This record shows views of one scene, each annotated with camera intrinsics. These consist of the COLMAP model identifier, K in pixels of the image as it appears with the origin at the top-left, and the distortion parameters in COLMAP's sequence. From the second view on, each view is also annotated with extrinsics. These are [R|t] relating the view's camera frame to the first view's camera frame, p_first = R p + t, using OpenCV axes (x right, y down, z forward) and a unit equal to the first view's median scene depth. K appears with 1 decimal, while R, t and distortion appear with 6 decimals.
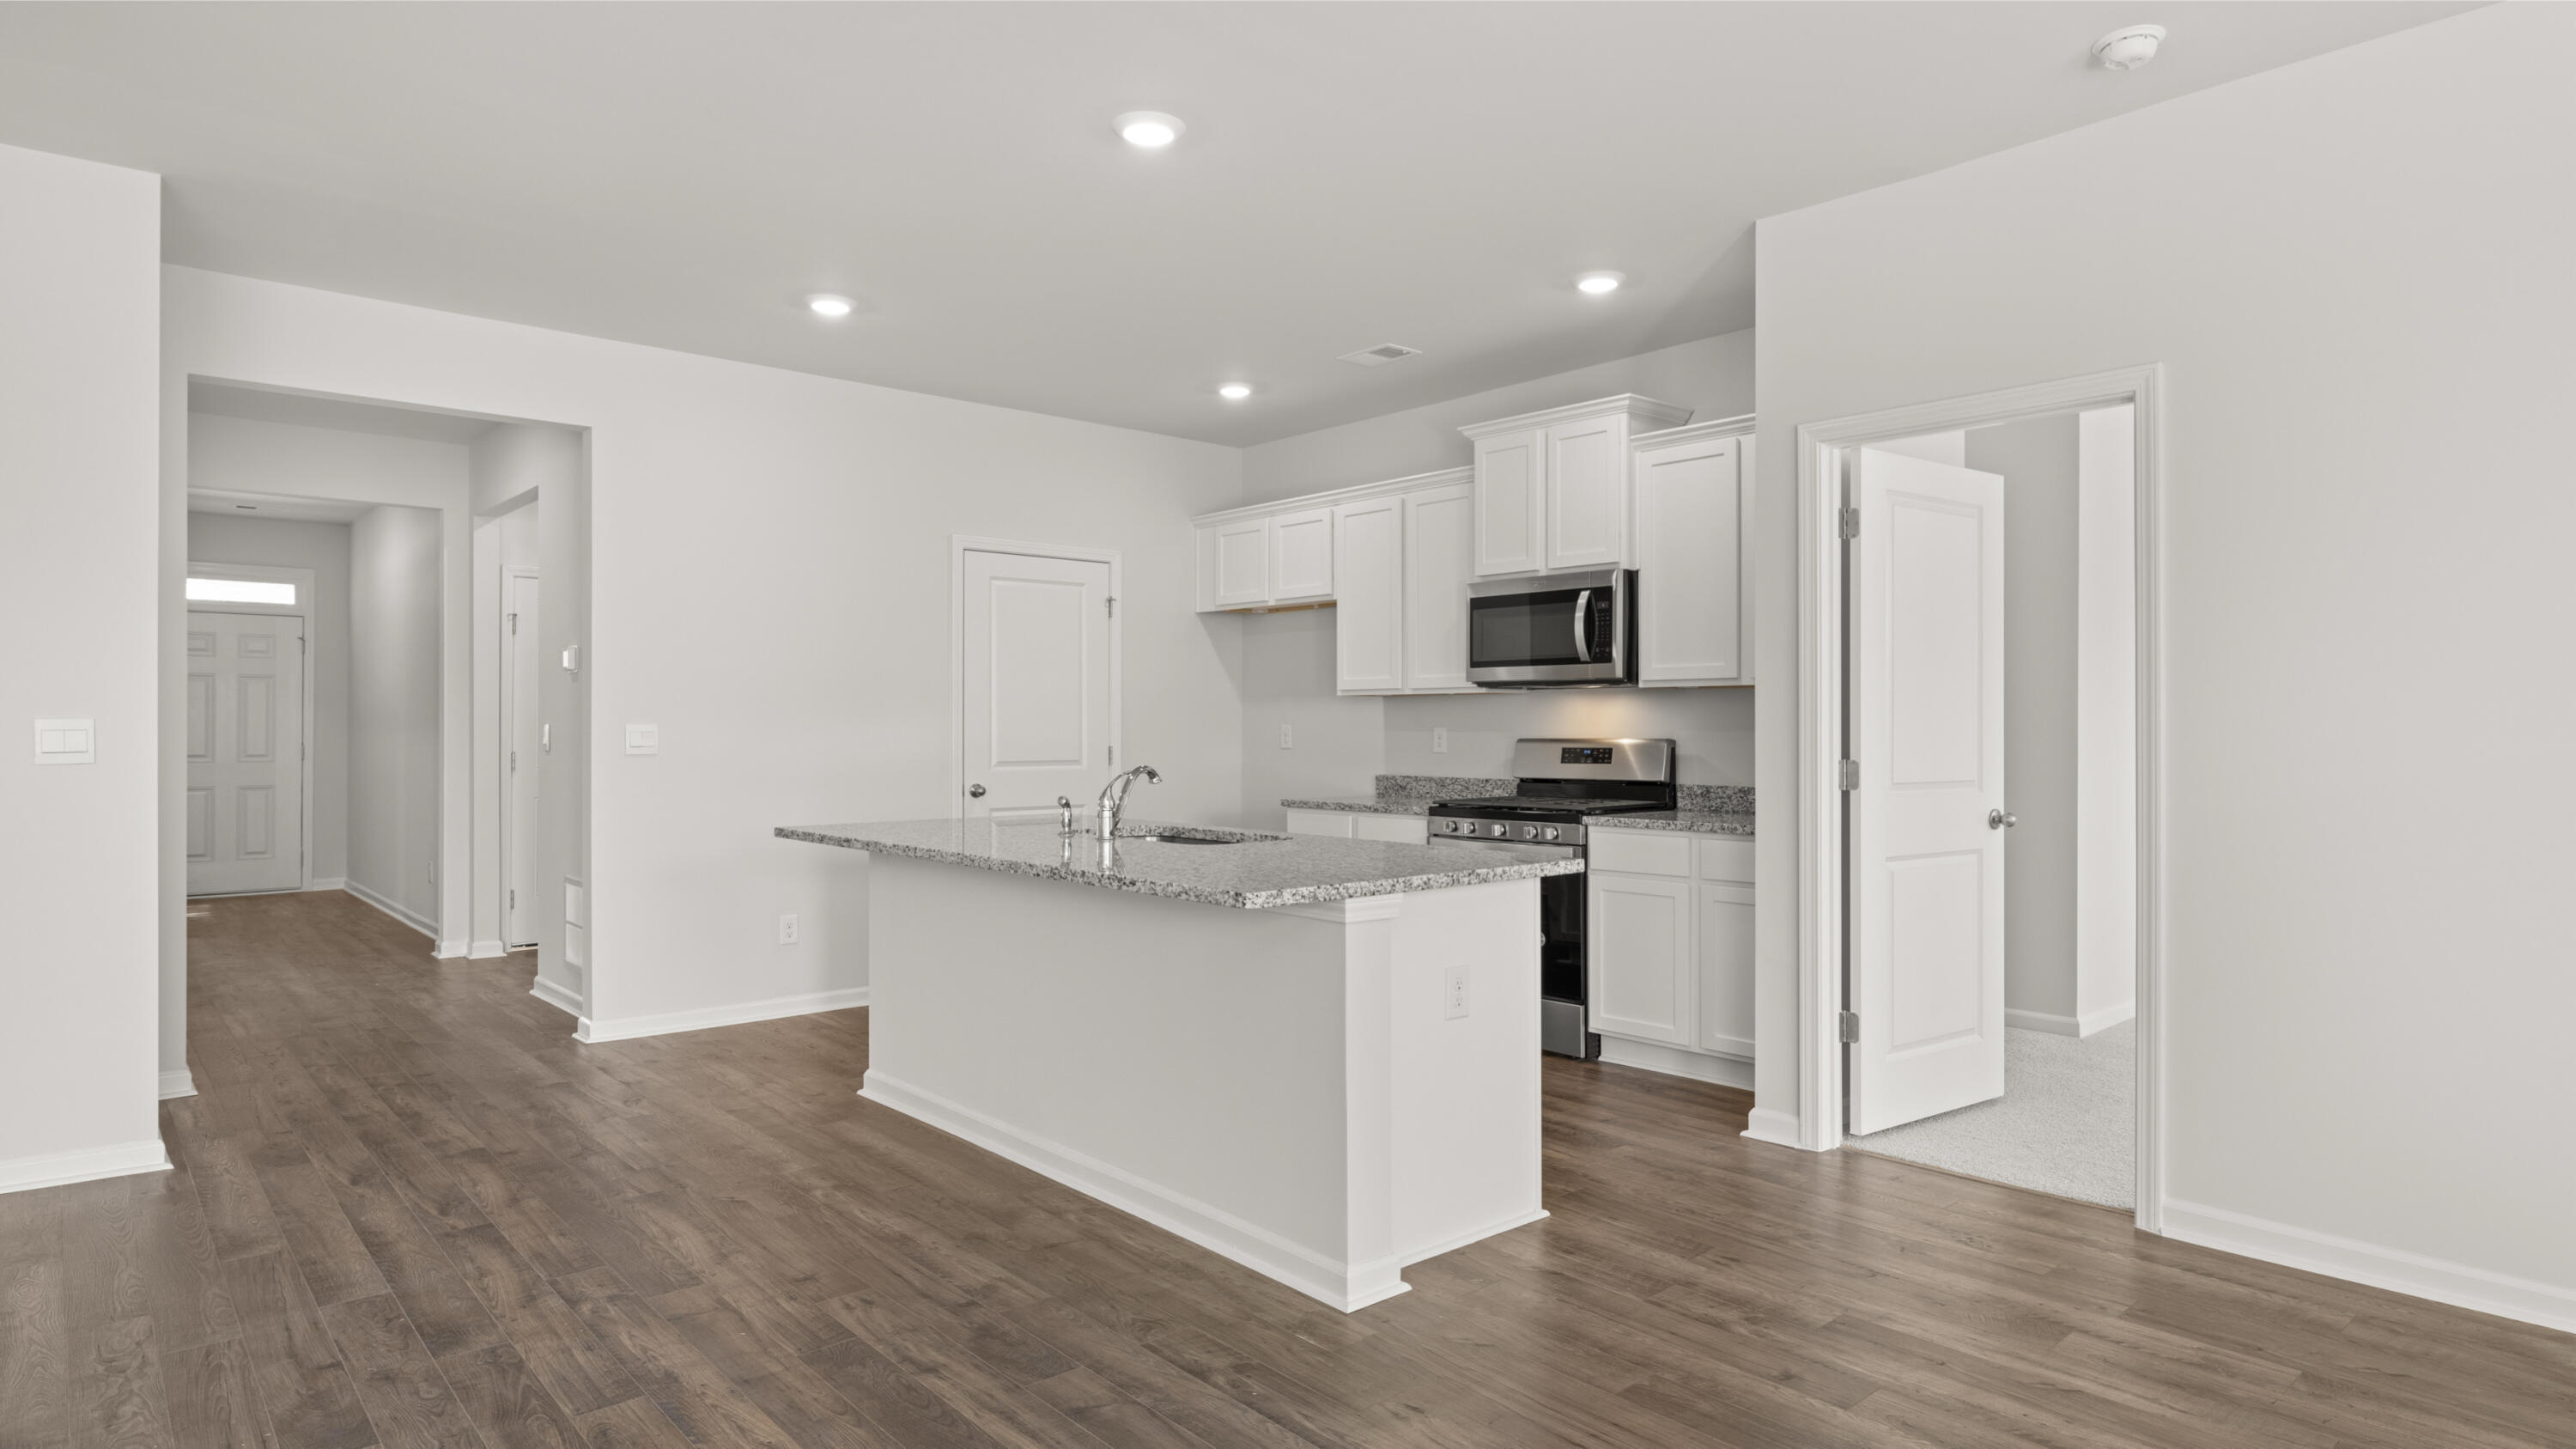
lens RADIAL K [[1421.1, 0, 1288.2], [0, 1421.1, 722.0], [0, 0, 1]] dist [-0.005586, 0.001981]
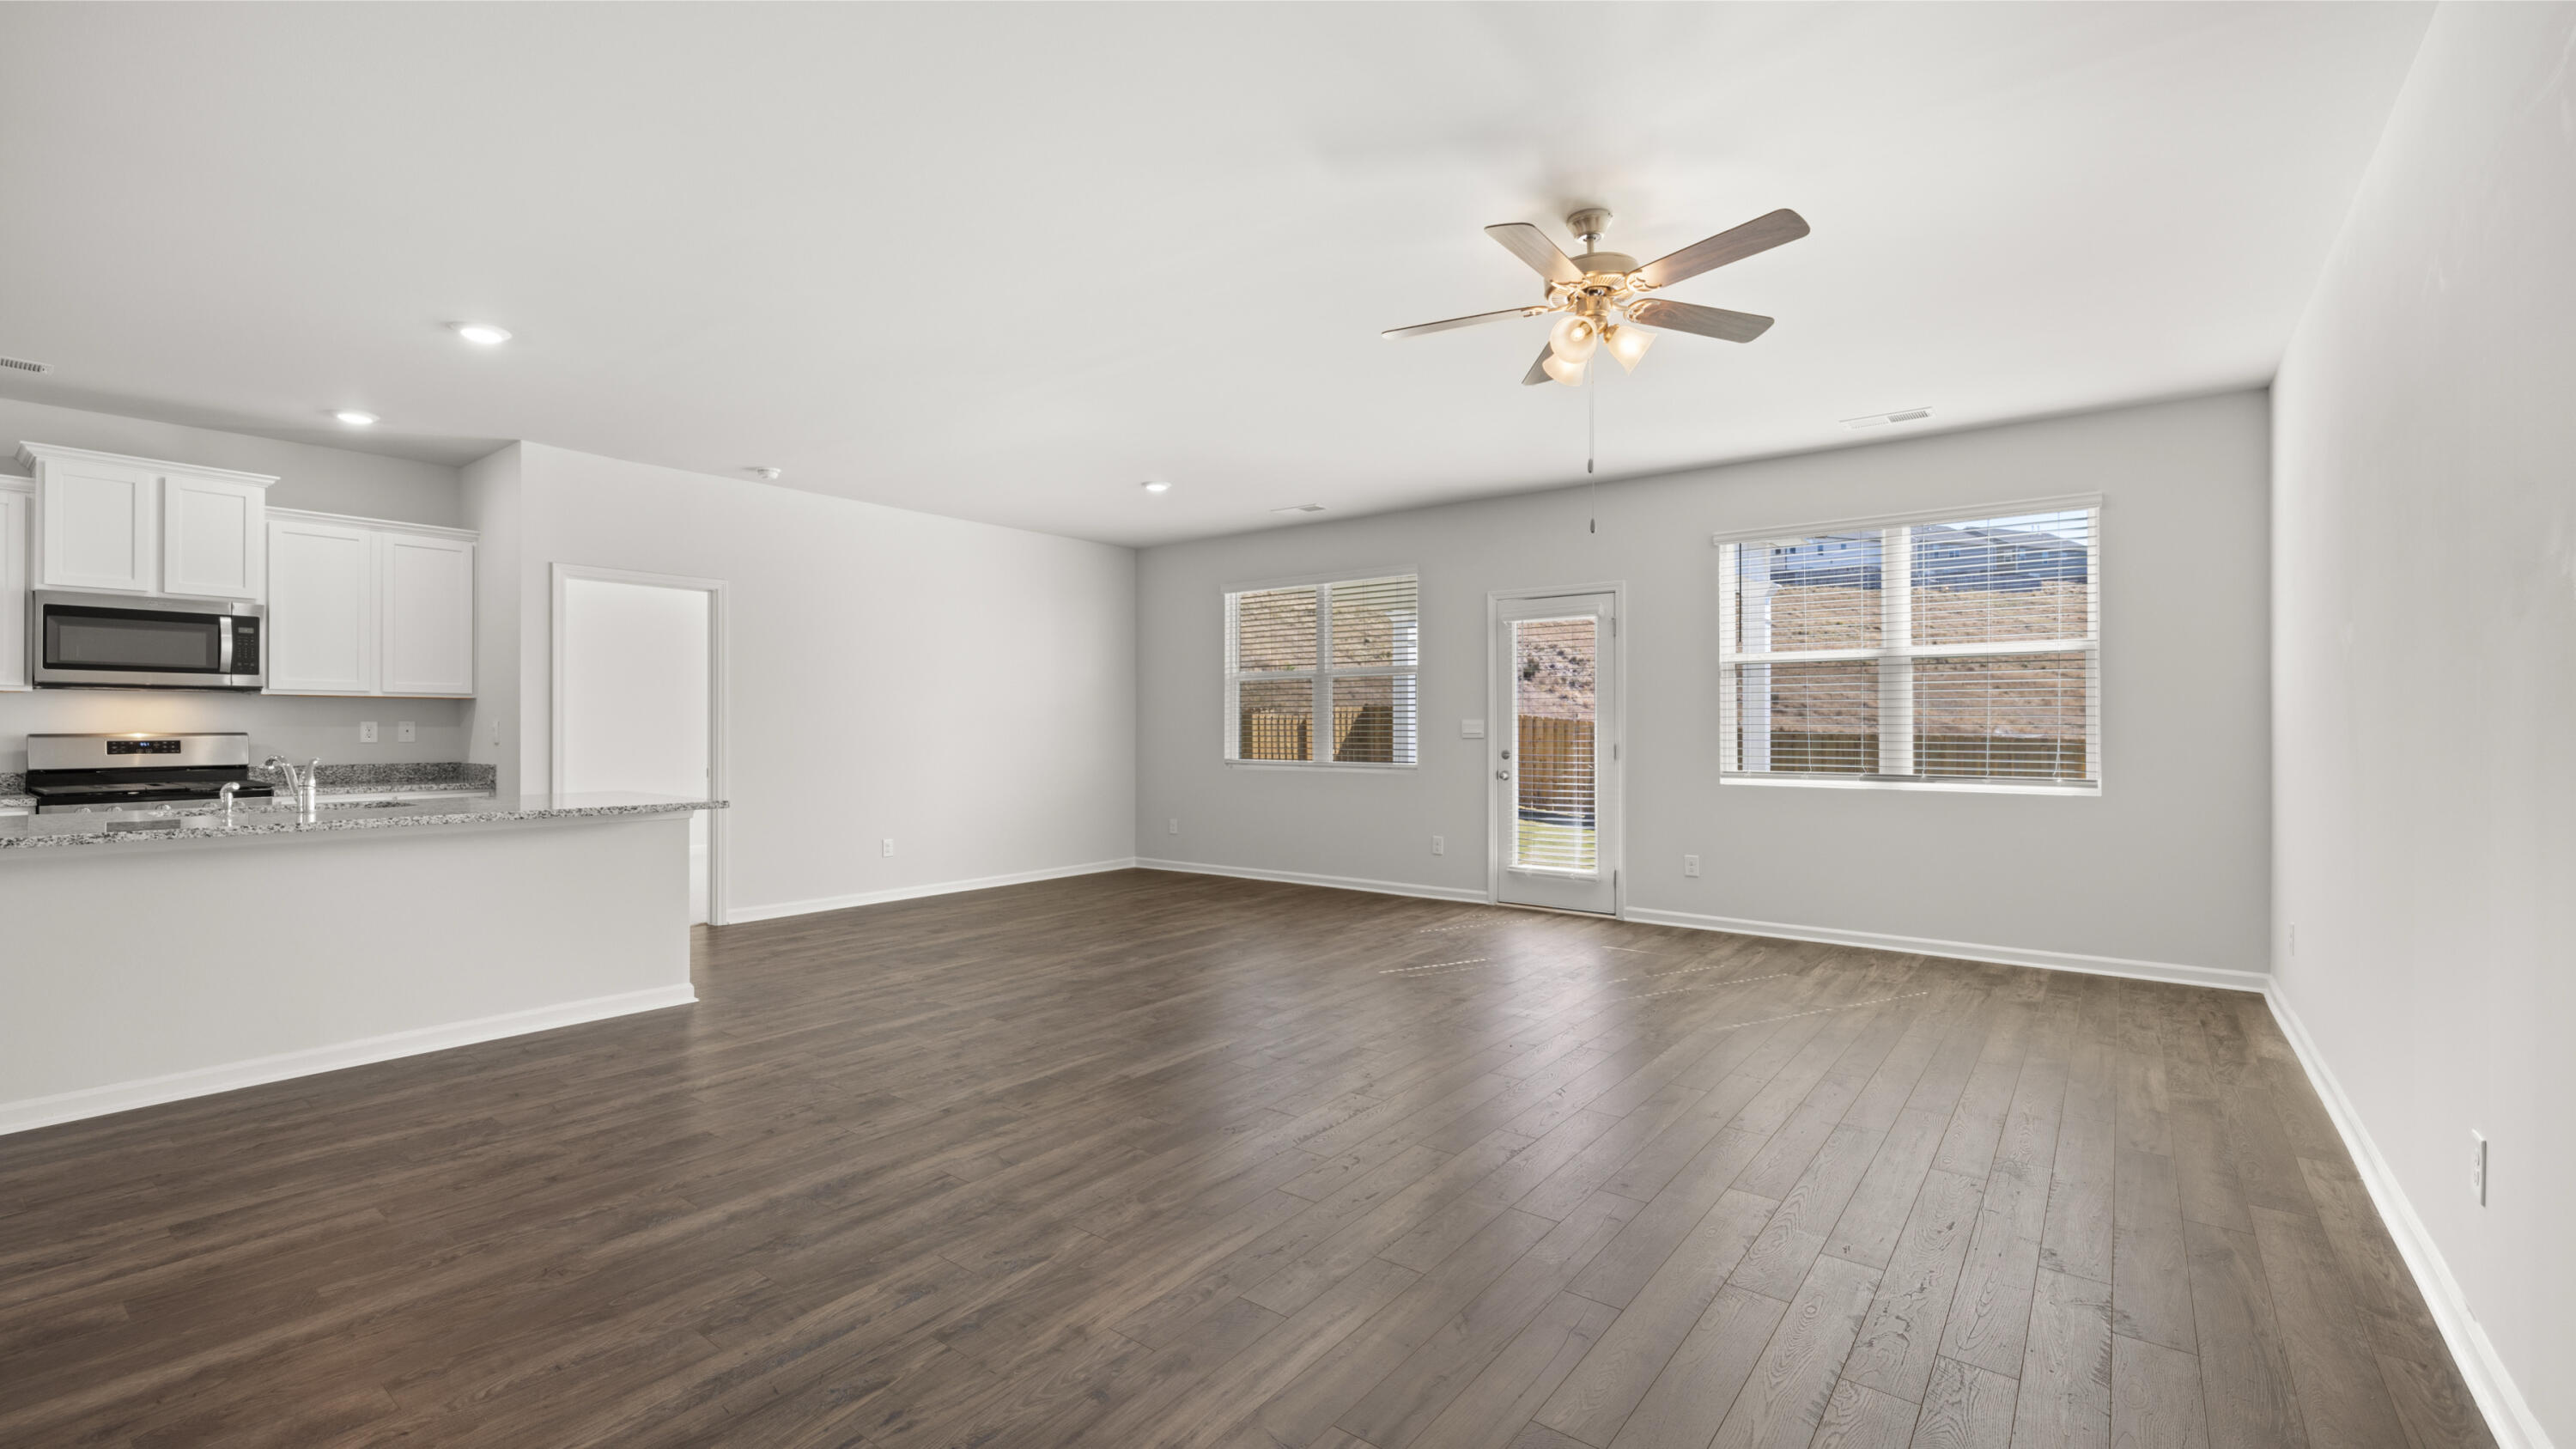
lens RADIAL K [[1076.3, 0, 1289.1], [0, 1076.3, 723.4], [0, 0, 1]] dist [-0.005619, 0.000855]
pose [[-0.193250, 0.001539, 0.981148, -0.928693], [-0.006439, 0.999975, -0.002836, 0.000170], [-0.981128, -0.006865, -0.193235, 0.244785]]
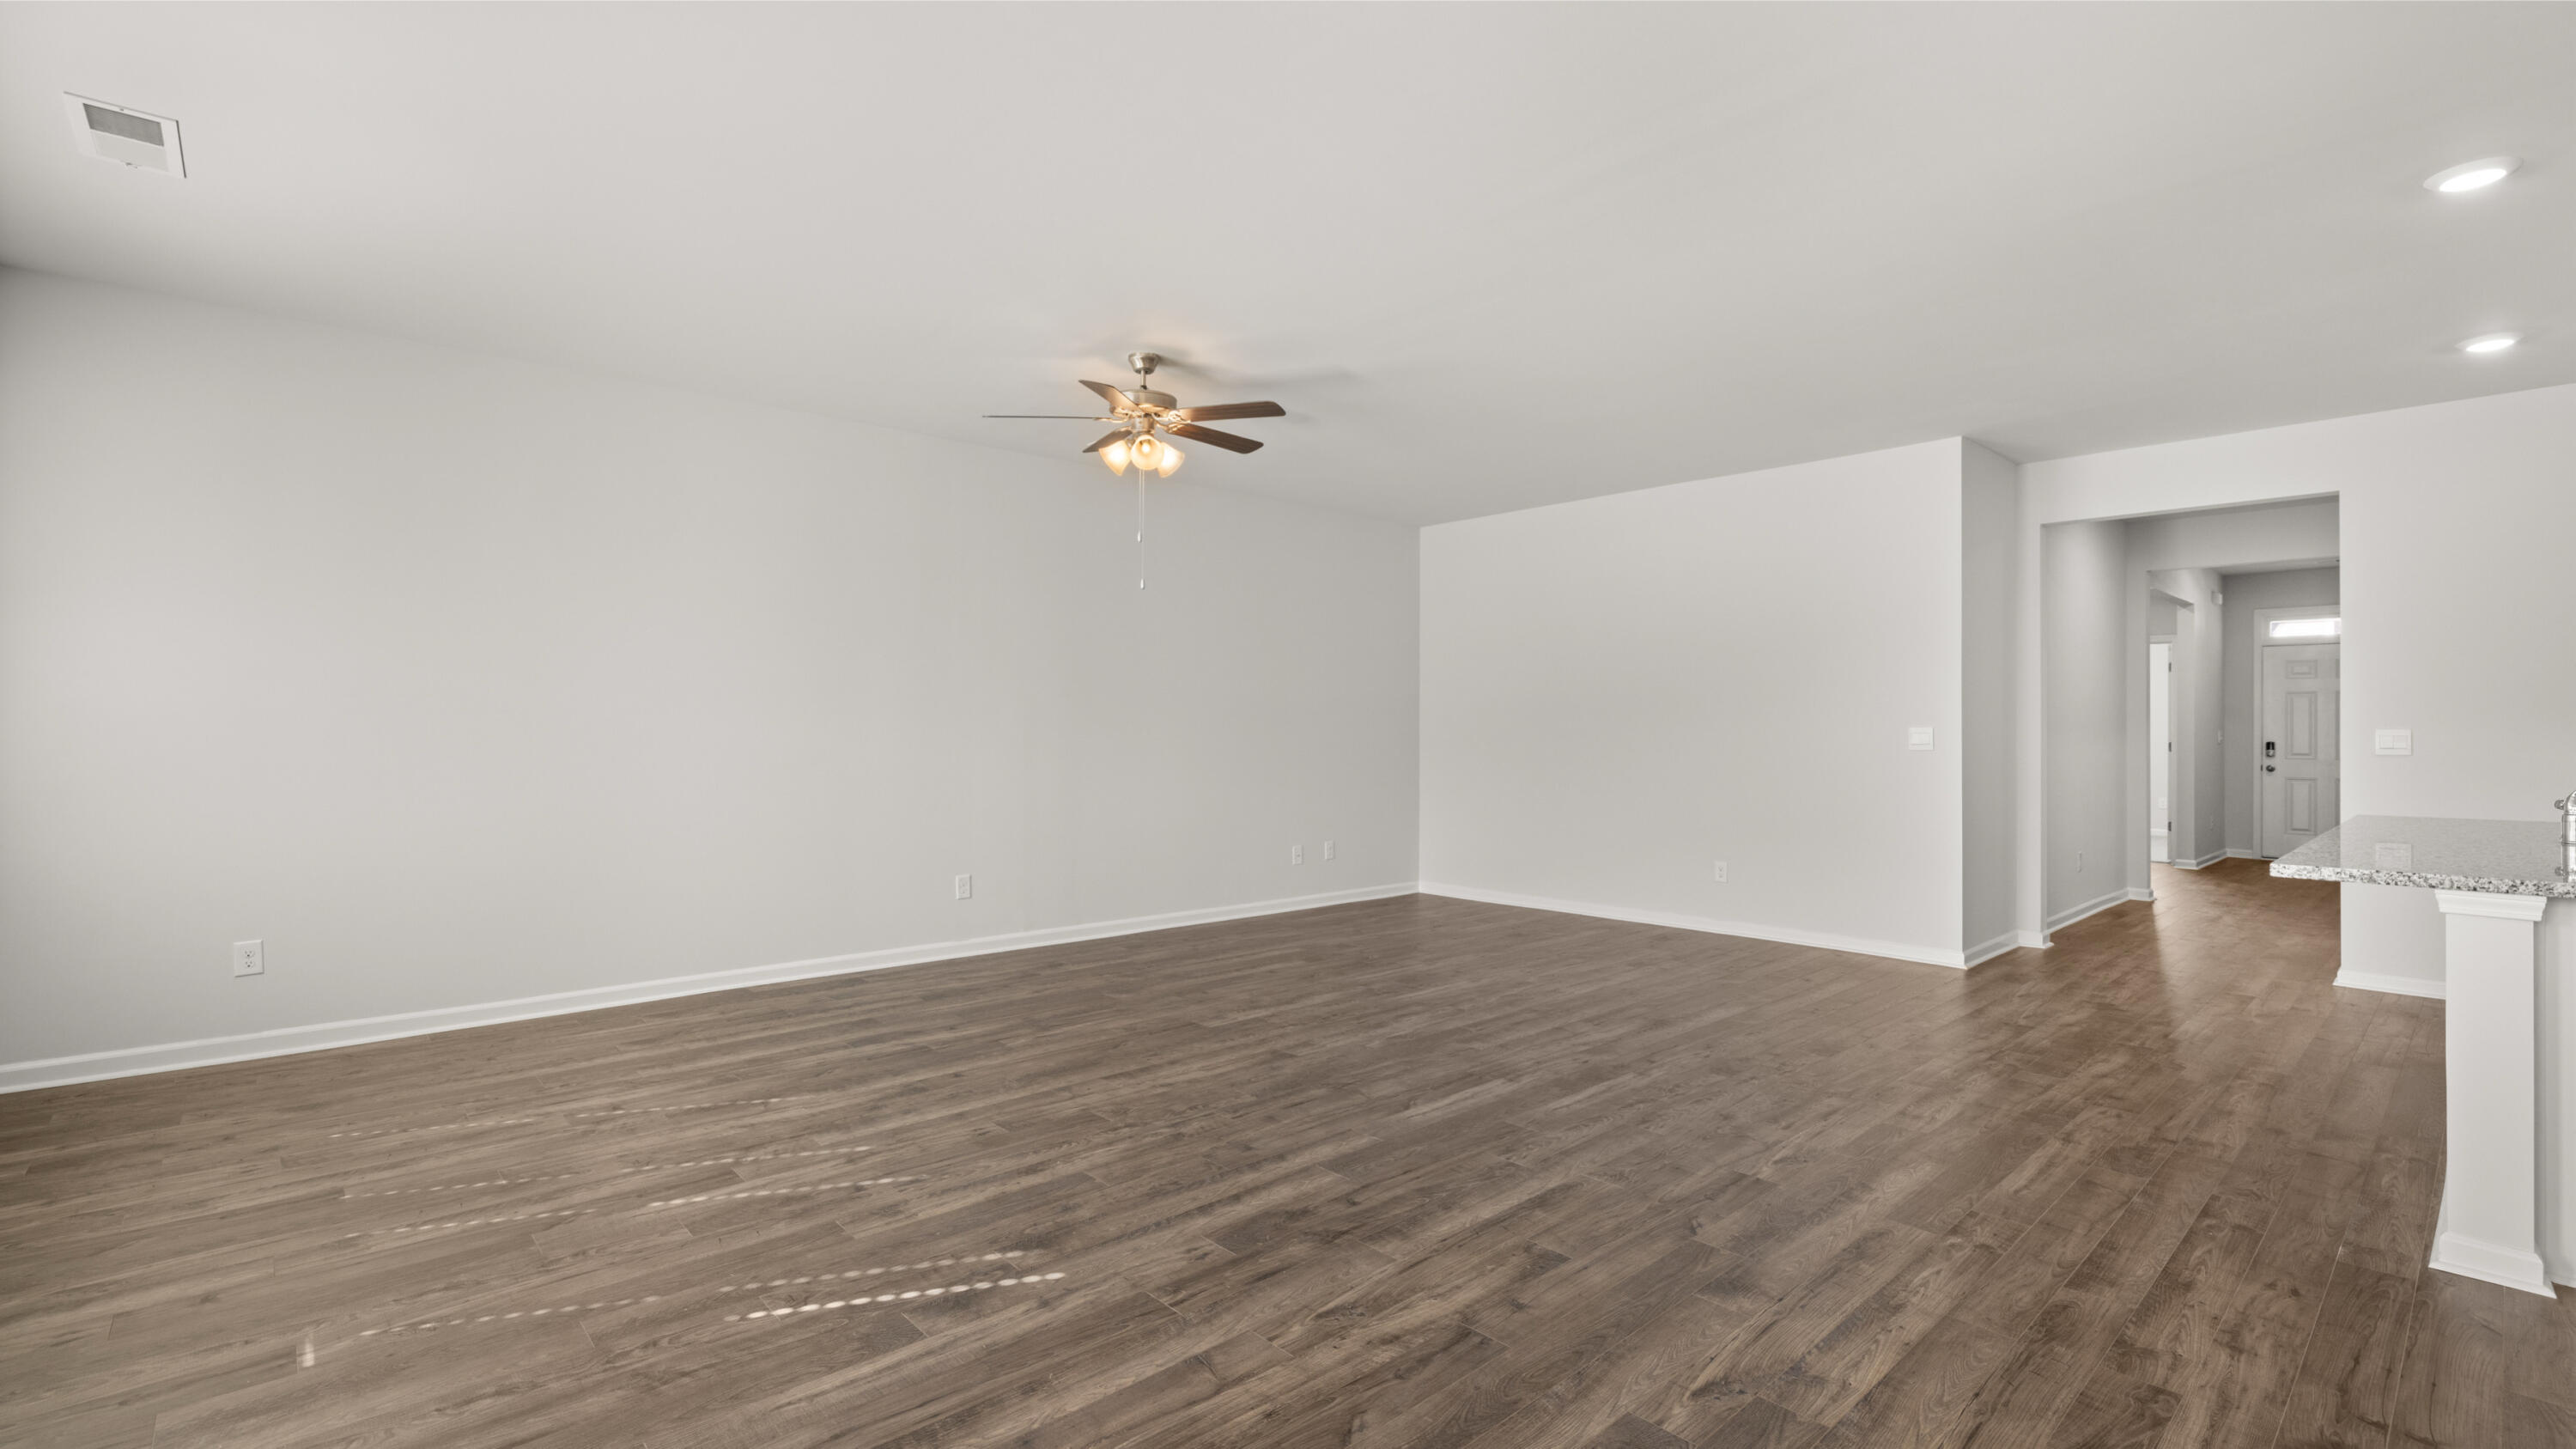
lens RADIAL K [[1155.2, 0, 1314.2], [0, 1155.2, 715.1], [0, 0, 1]] dist [0.010879, 0.000797]
pose [[0.050469, -0.012912, -0.998642, 0.492869], [-0.000426, 0.999916, -0.012950, 0.001981], [0.998726, 0.001079, 0.050459, 0.052281]]
